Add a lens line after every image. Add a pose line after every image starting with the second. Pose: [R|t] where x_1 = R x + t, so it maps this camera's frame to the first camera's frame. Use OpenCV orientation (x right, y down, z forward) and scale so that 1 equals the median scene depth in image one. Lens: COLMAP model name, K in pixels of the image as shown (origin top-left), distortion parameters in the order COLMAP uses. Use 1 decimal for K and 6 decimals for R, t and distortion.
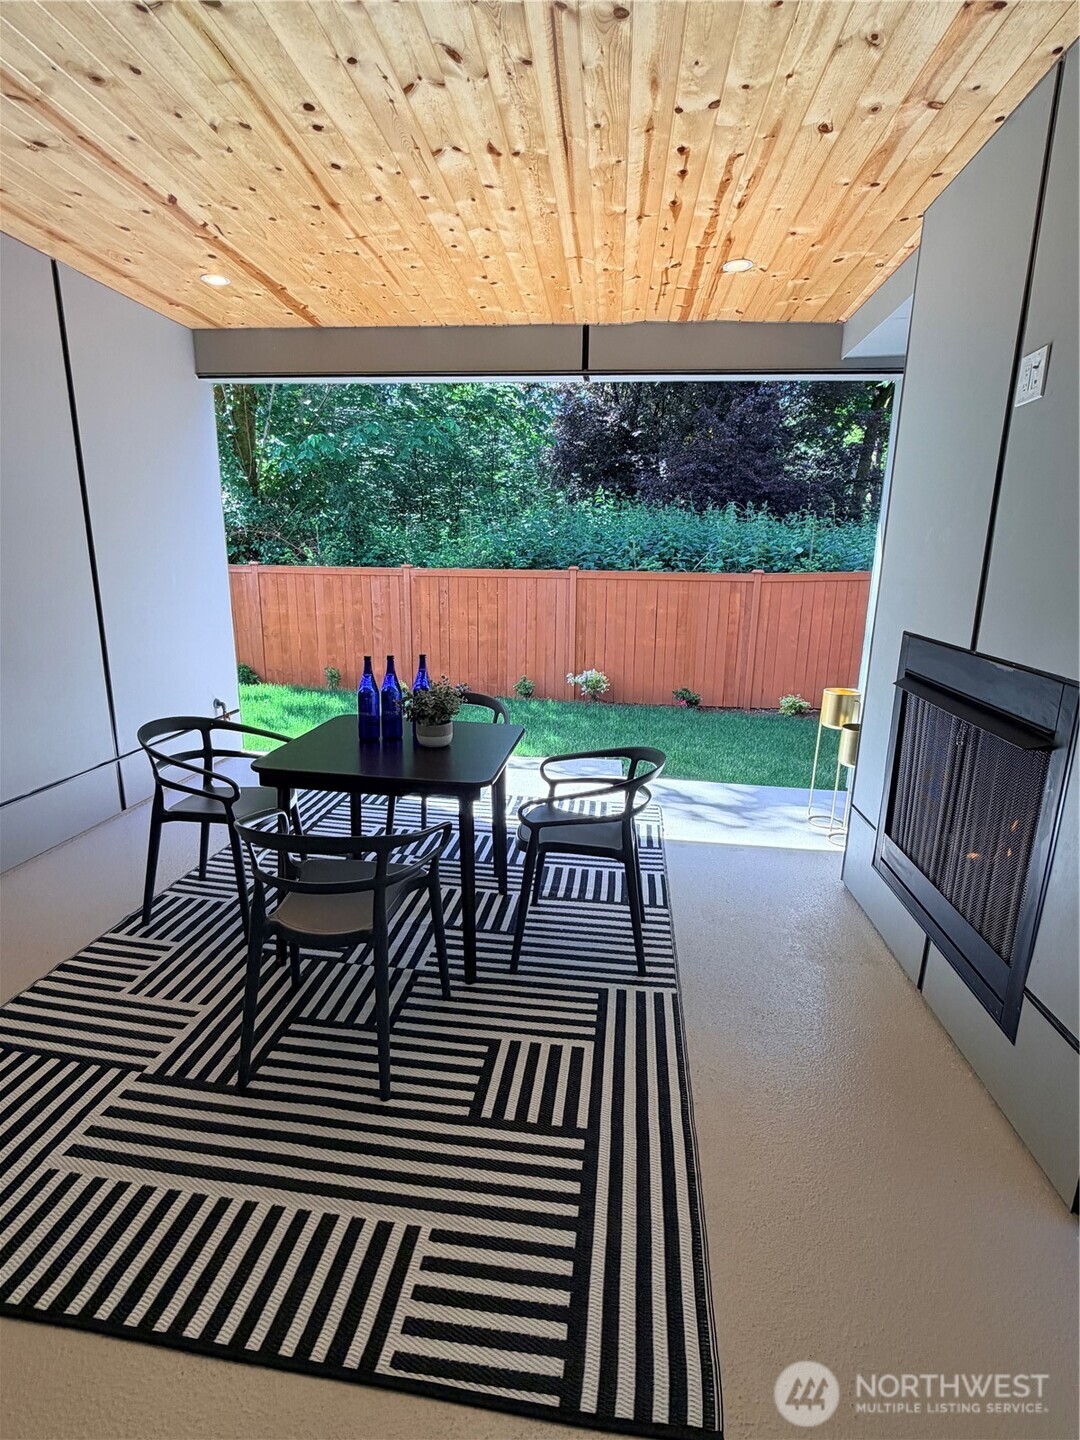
lens RADIAL K [[708.6, 0, 538.3], [0, 708.6, 724.4], [0, 0, 1]] dist [-0.003599, -0.000587]
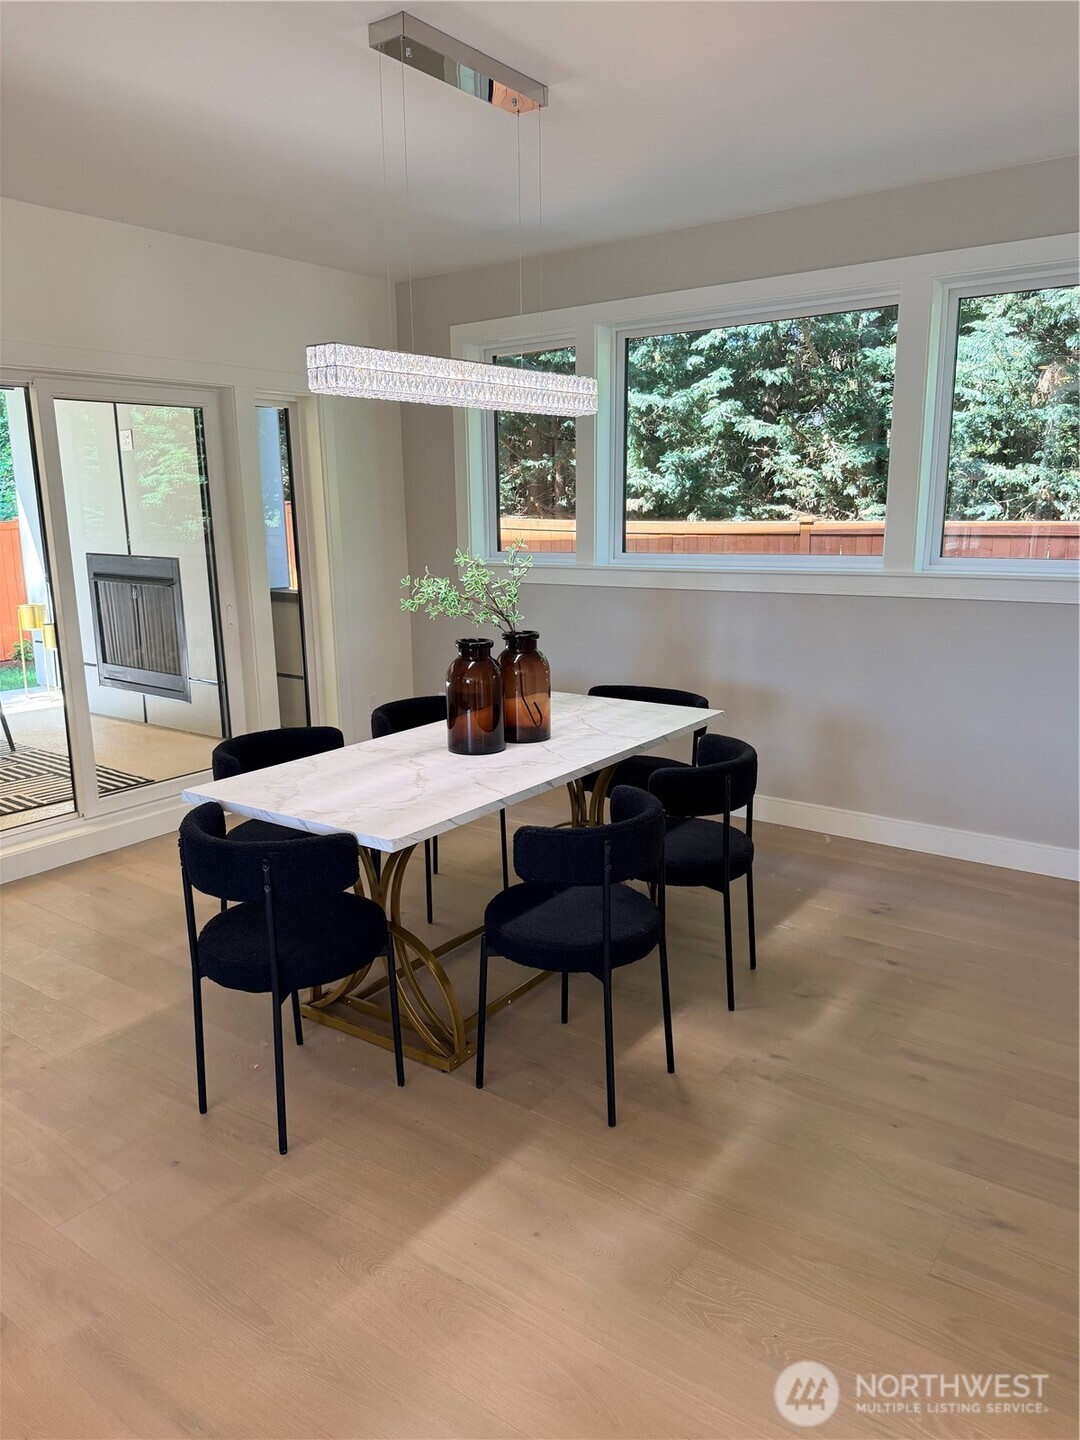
lens RADIAL K [[1005.1, 0, 542.6], [0, 1005.1, 718.9], [0, 0, 1]] dist [0.007798, -0.026528]
pose [[0.486107, -0.202573, 0.850097, -1.874035], [0.201151, 0.972580, 0.116737, 0.351640], [-0.850434, 0.114251, 0.513525, -2.026269]]
